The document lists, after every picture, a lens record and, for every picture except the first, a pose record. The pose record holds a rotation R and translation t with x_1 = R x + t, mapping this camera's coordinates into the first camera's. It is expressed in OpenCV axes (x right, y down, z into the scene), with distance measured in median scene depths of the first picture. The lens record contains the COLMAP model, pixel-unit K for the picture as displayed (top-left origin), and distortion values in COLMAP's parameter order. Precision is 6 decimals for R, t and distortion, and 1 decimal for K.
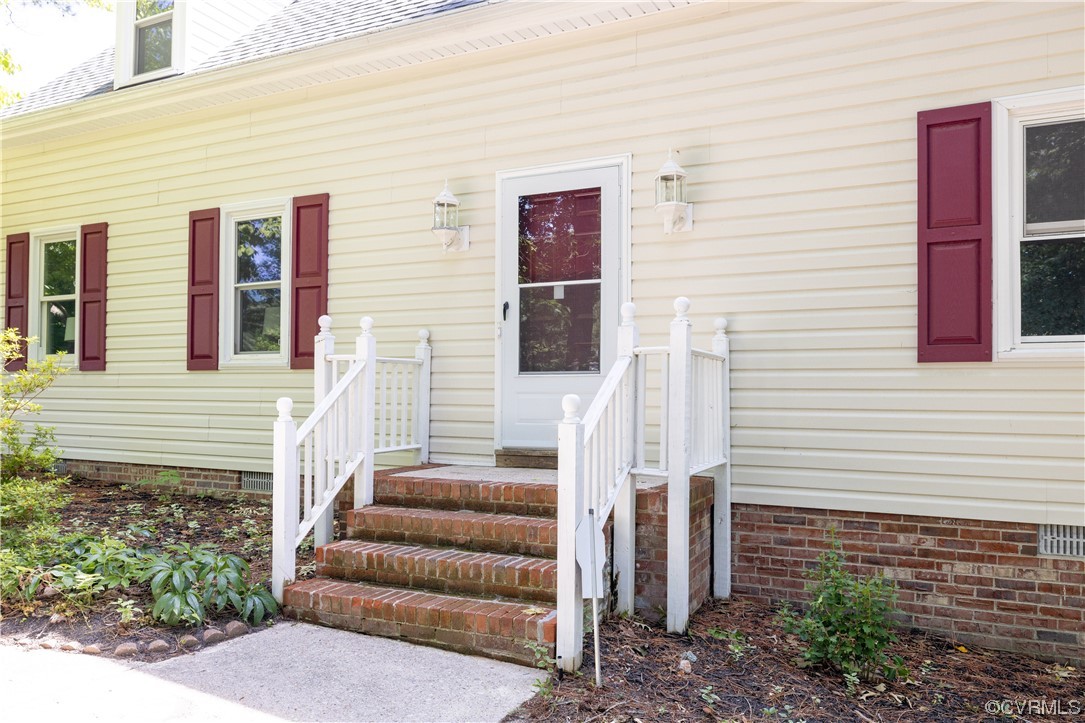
lens RADIAL K [[741.2, 0, 541.5], [0, 741.2, 358.9], [0, 0, 1]] dist [0.005094, 0.001274]
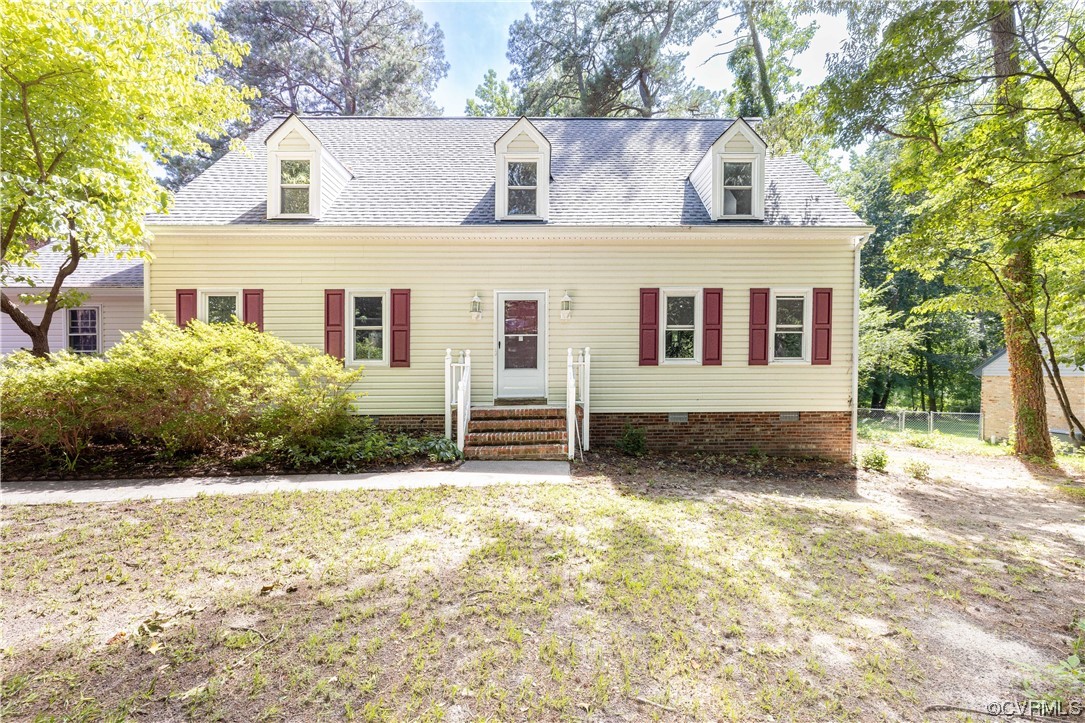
lens RADIAL K [[460.2, 0, 542.0], [0, 460.2, 364.6], [0, 0, 1]] dist [0.013243, 0.000768]
pose [[0.891610, -0.006819, 0.452753, -0.649324], [-0.011155, 0.999252, 0.037018, -0.058119], [-0.452667, -0.038056, 0.890867, -0.499178]]
